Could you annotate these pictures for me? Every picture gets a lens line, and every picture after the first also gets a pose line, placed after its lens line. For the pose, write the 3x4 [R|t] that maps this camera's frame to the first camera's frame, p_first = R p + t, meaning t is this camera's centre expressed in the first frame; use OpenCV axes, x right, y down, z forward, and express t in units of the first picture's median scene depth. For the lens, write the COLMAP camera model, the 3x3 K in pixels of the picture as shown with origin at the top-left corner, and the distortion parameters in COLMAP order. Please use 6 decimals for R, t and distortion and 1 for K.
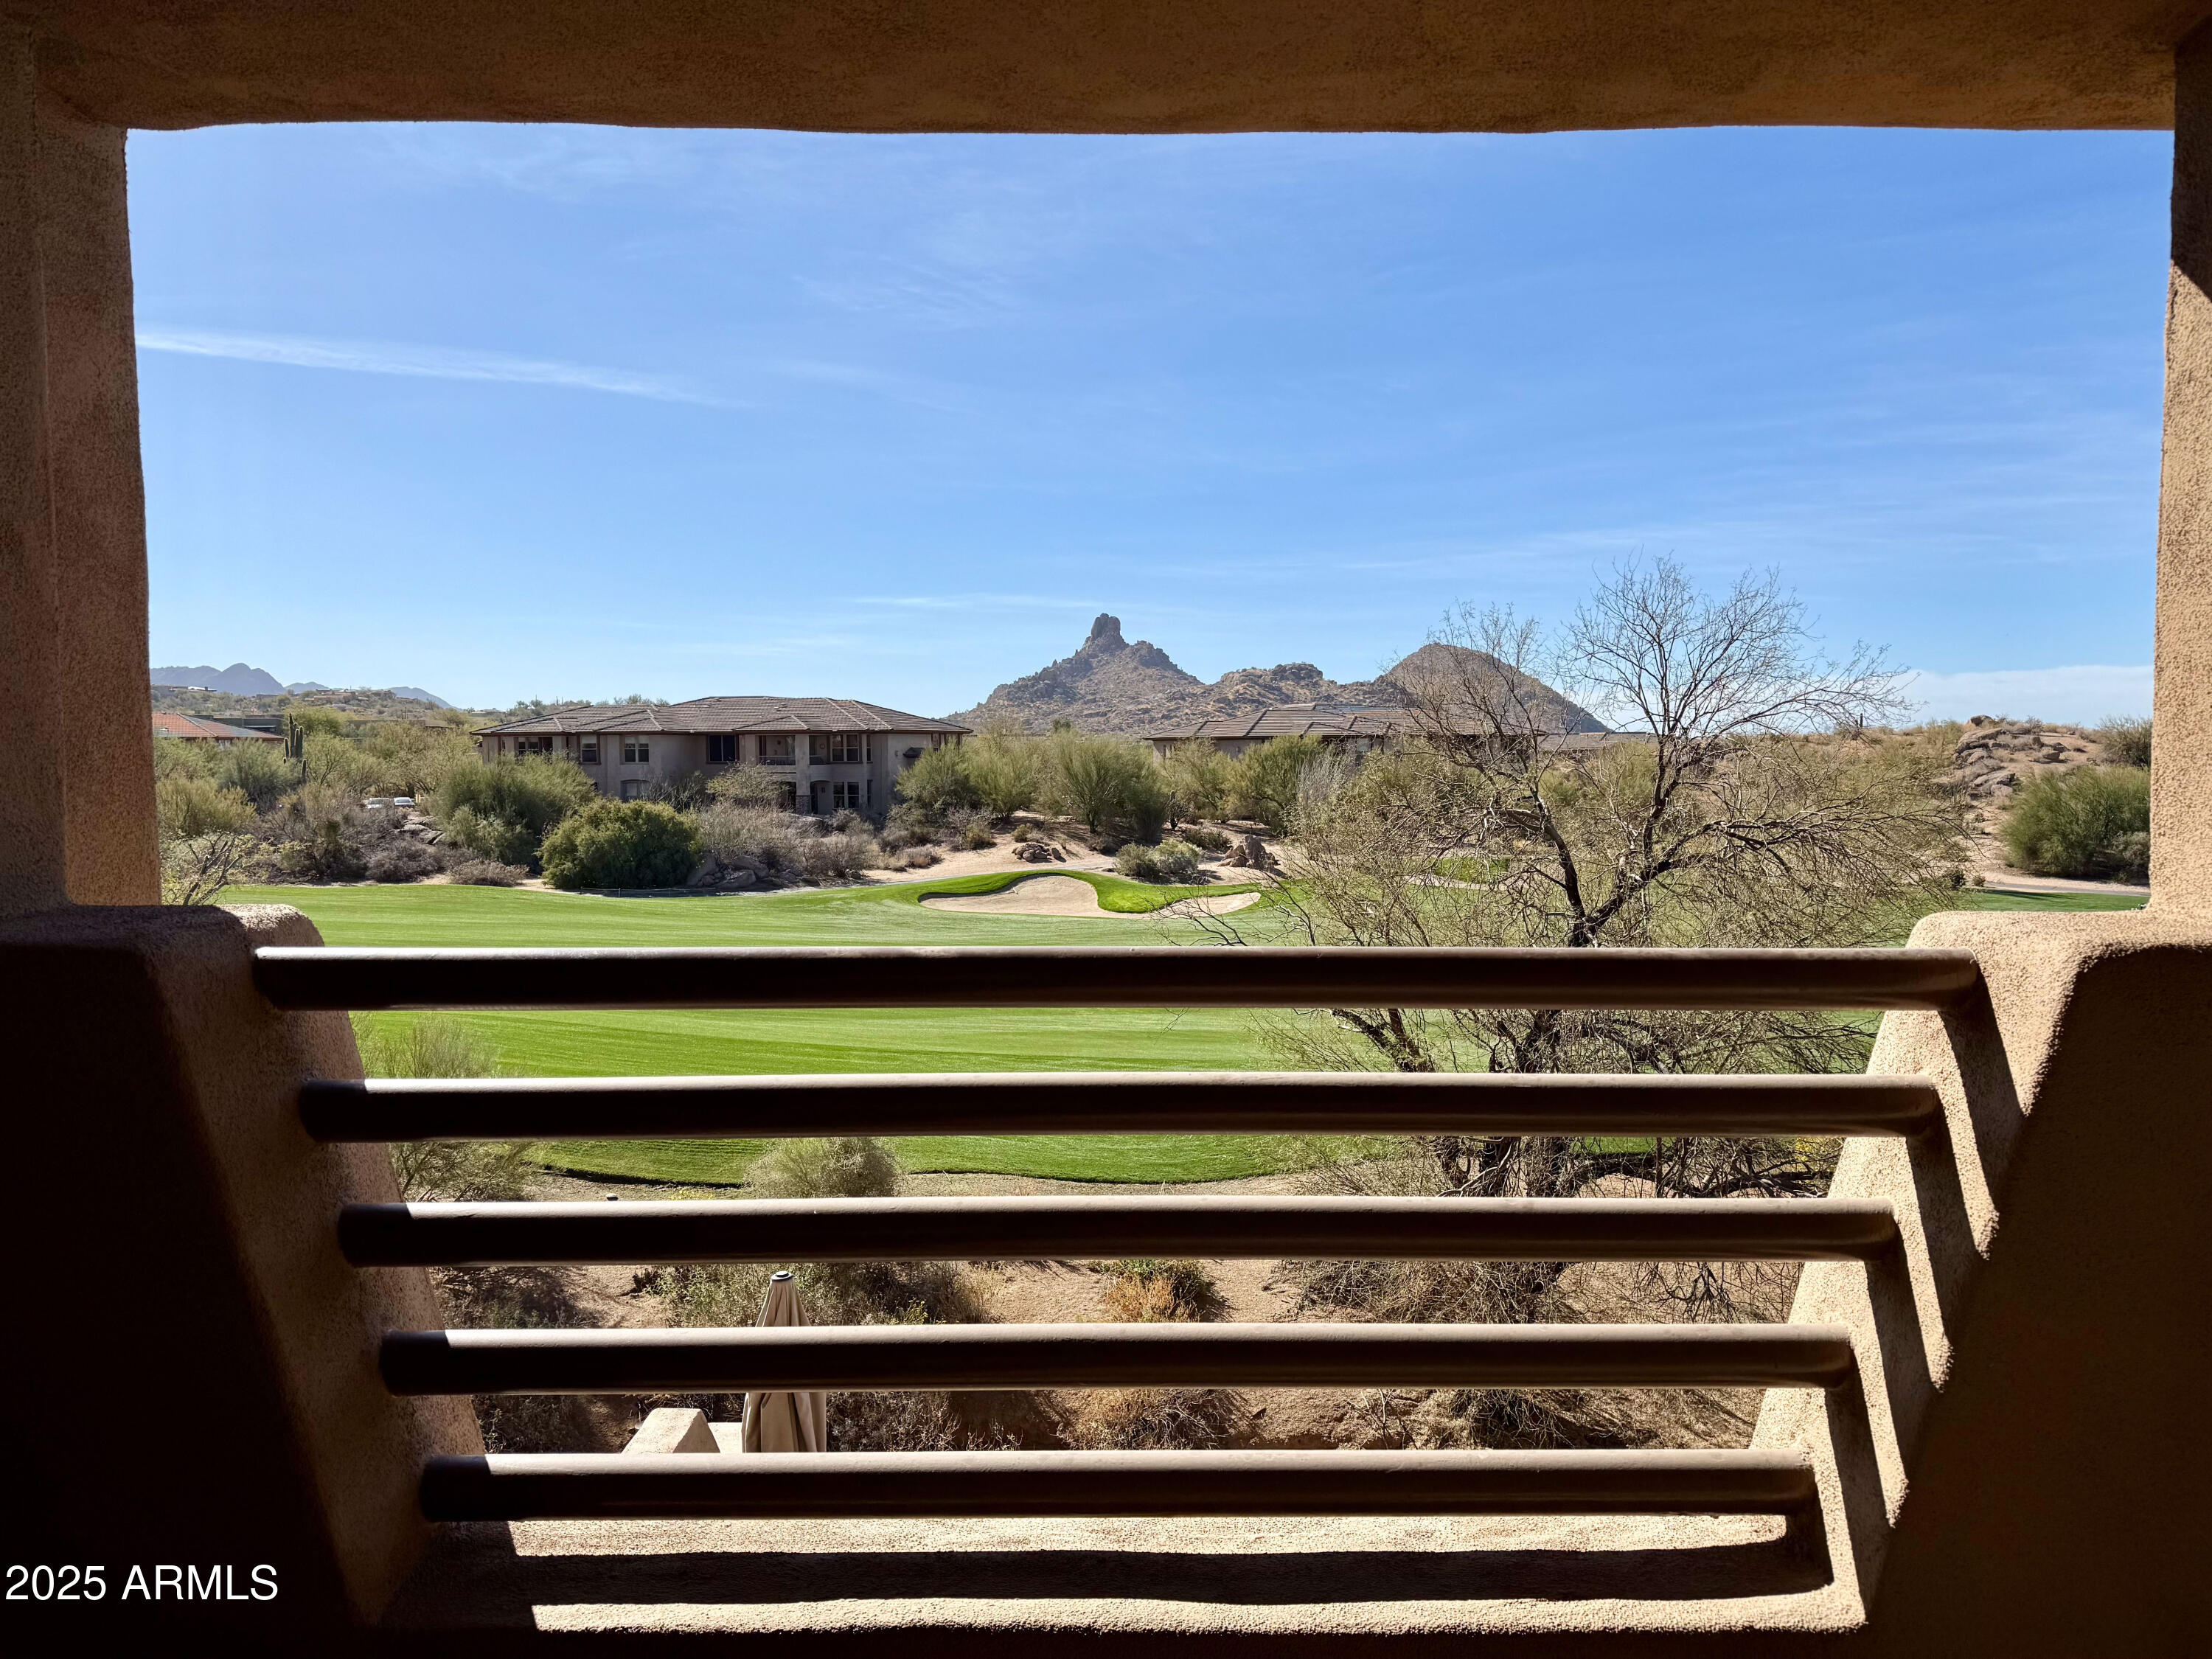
lens RADIAL K [[1554.4, 0, 1106.0], [0, 1554.4, 829.5], [0, 0, 1]] dist [0.057380, -0.000116]
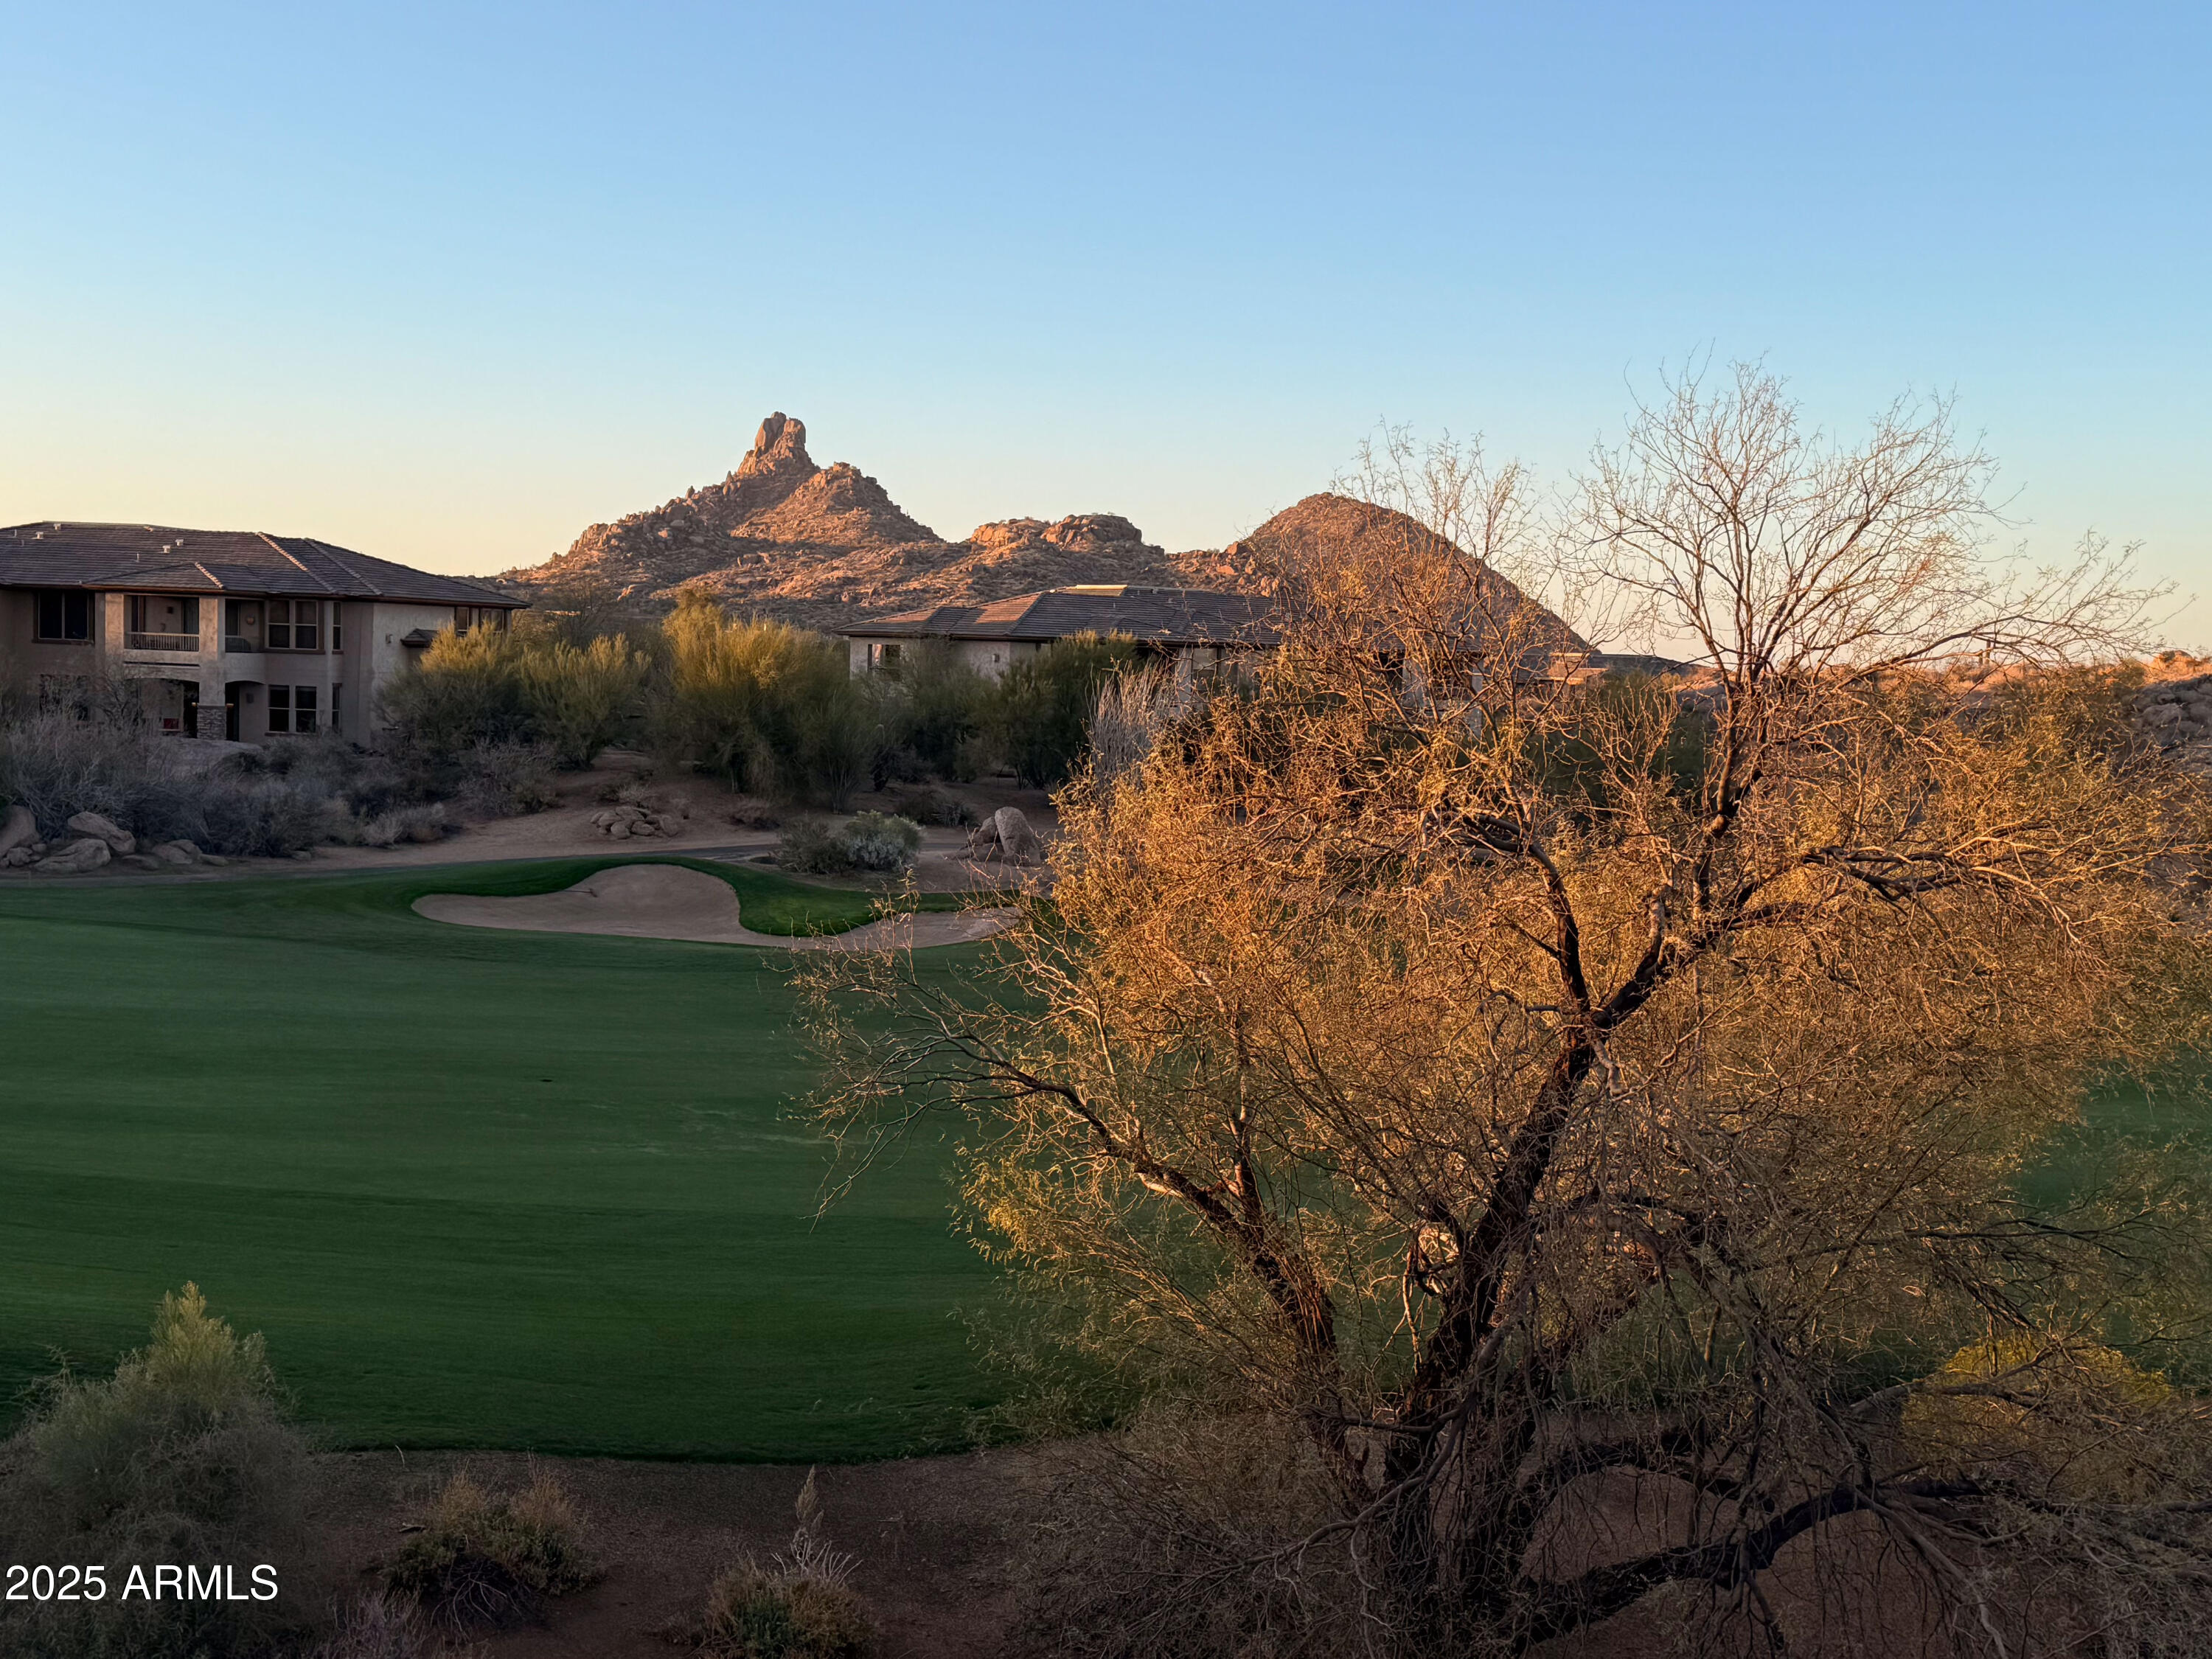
lens RADIAL K [[2566.6, 0, 1106.0], [0, 2566.6, 829.5], [0, 0, 1]] dist [0.128226, -0.020214]
pose [[0.991260, 0.032779, 0.127788, 0.005170], [-0.035181, 0.999243, 0.016588, -0.004534], [-0.127148, -0.020939, 0.991663, 0.032402]]
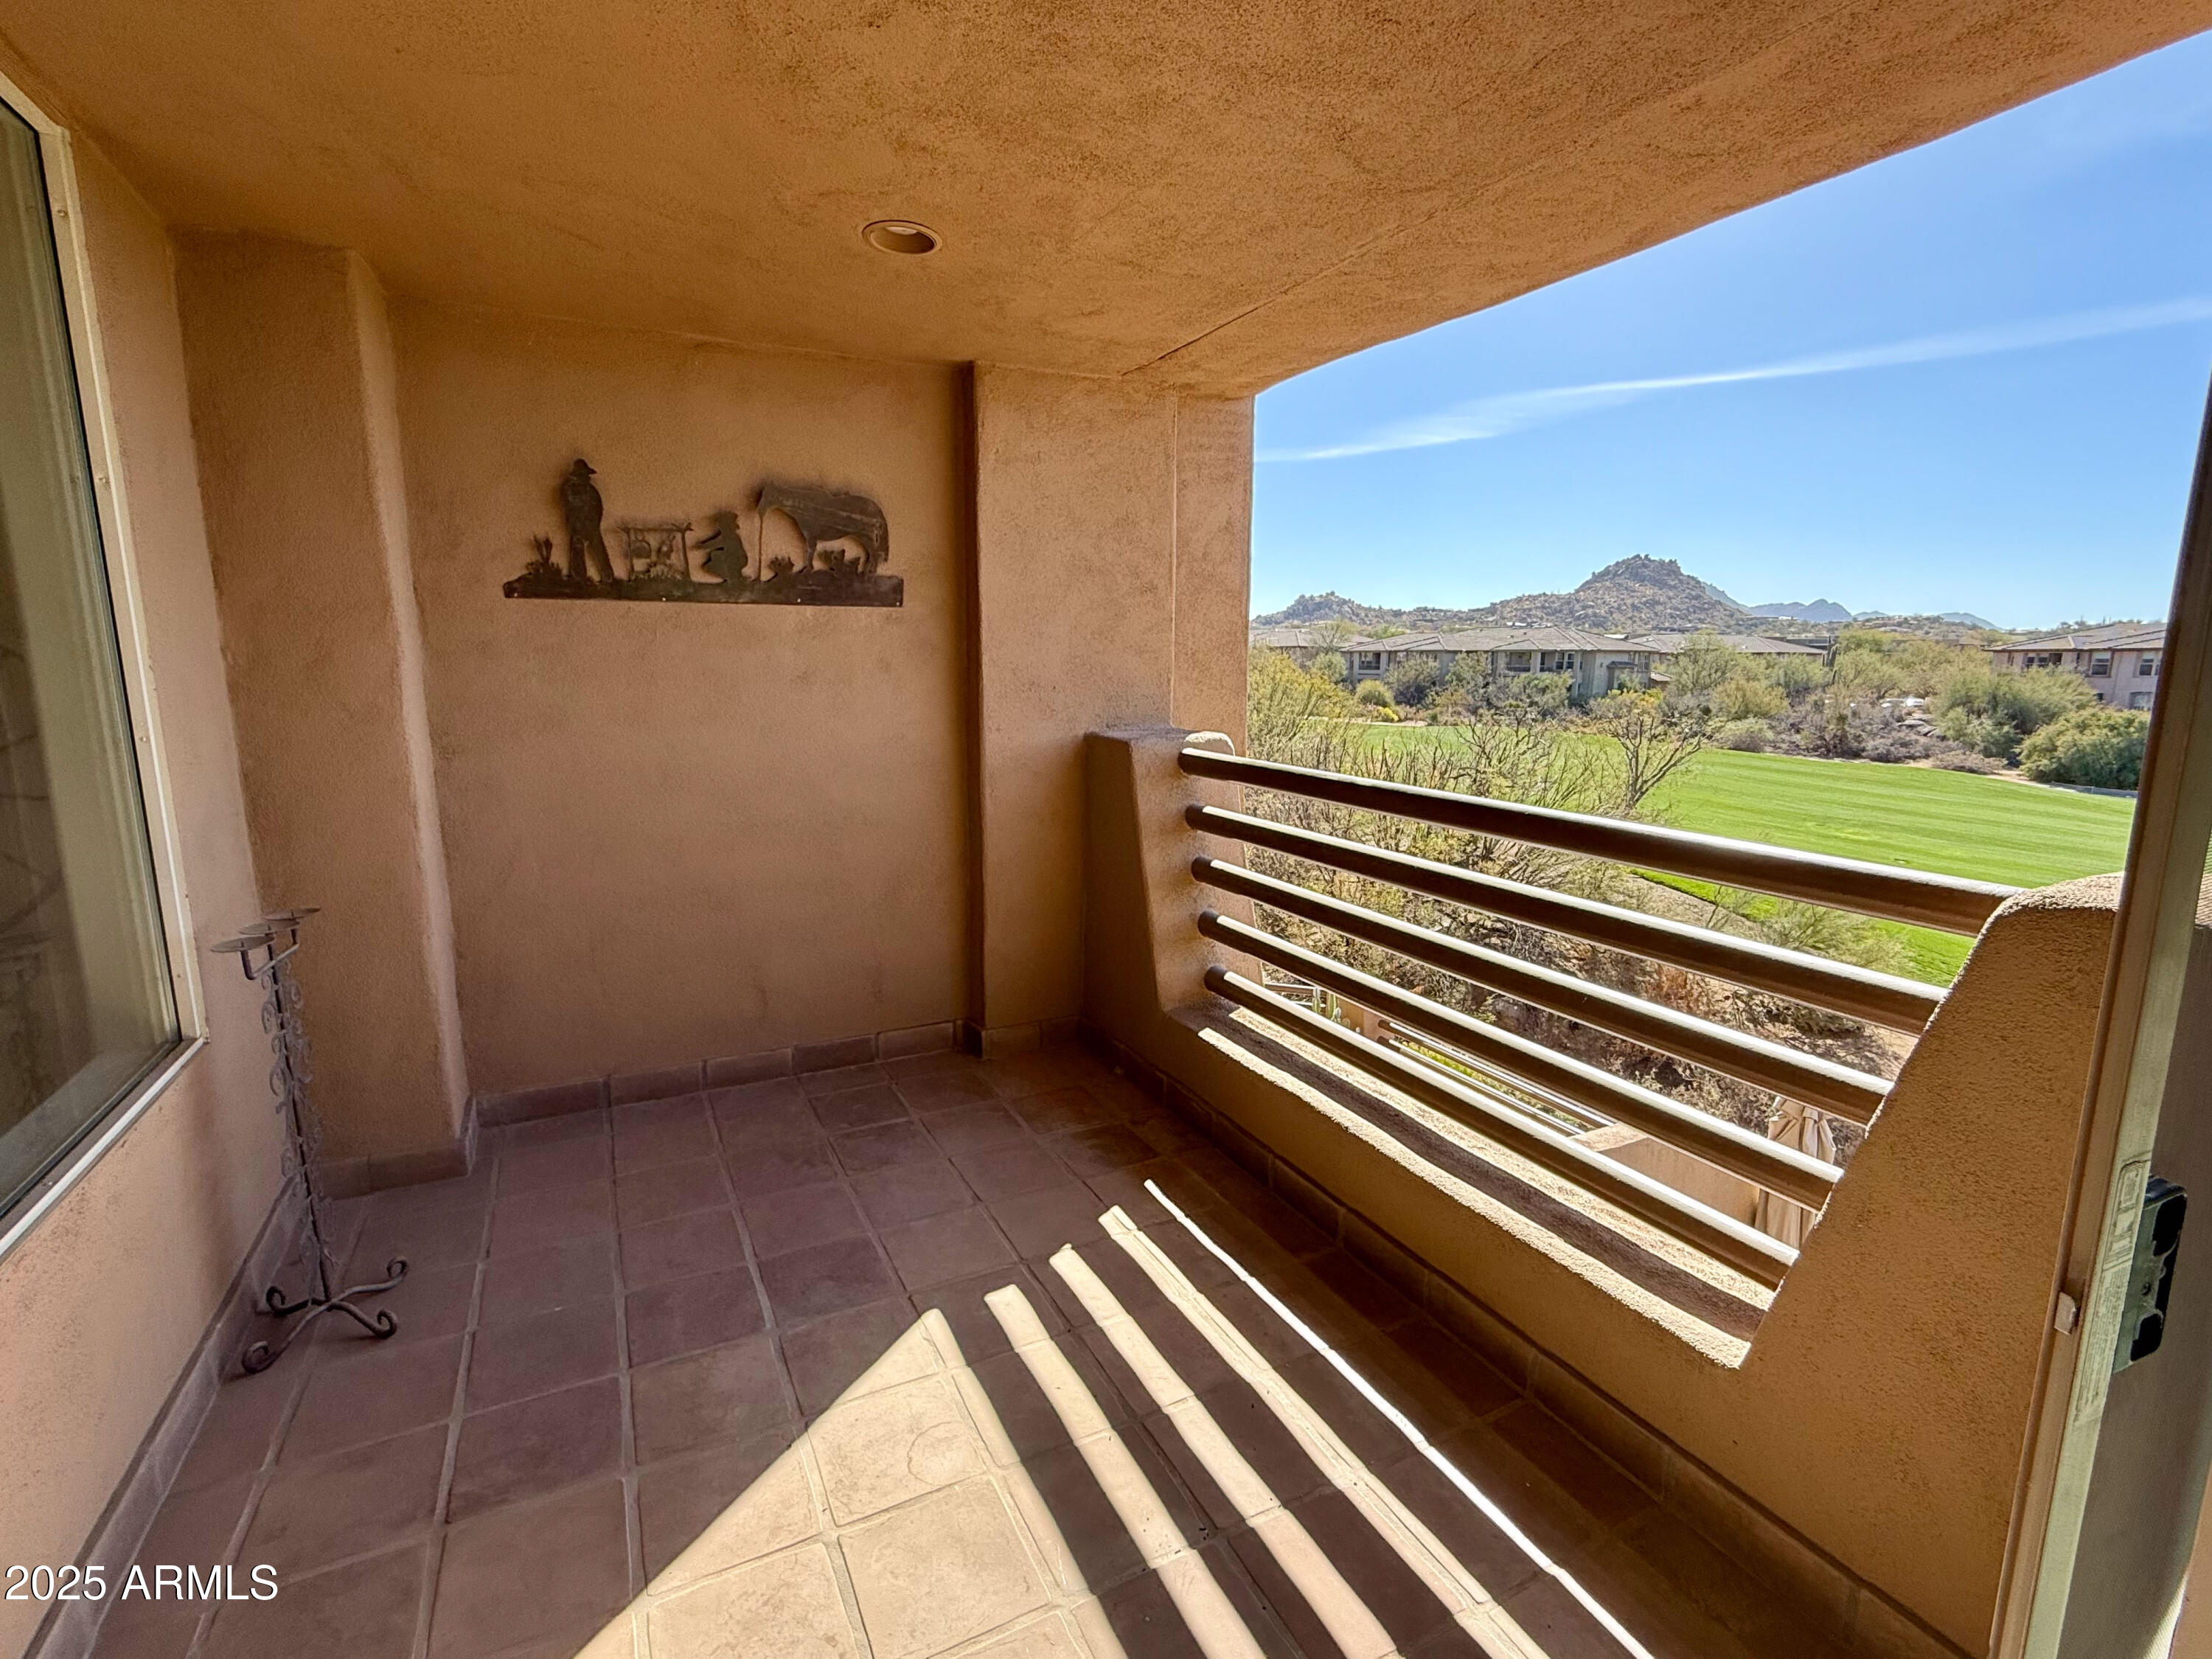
lens RADIAL K [[1054.0, 0, 1106.0], [0, 1054.0, 829.5], [0, 0, 1]] dist [0.000680, -0.000151]
pose [[0.437290, 0.152572, -0.886284, 0.611888], [-0.055877, 0.988209, 0.142549, -0.009322], [0.897583, -0.012812, 0.440659, 0.088433]]
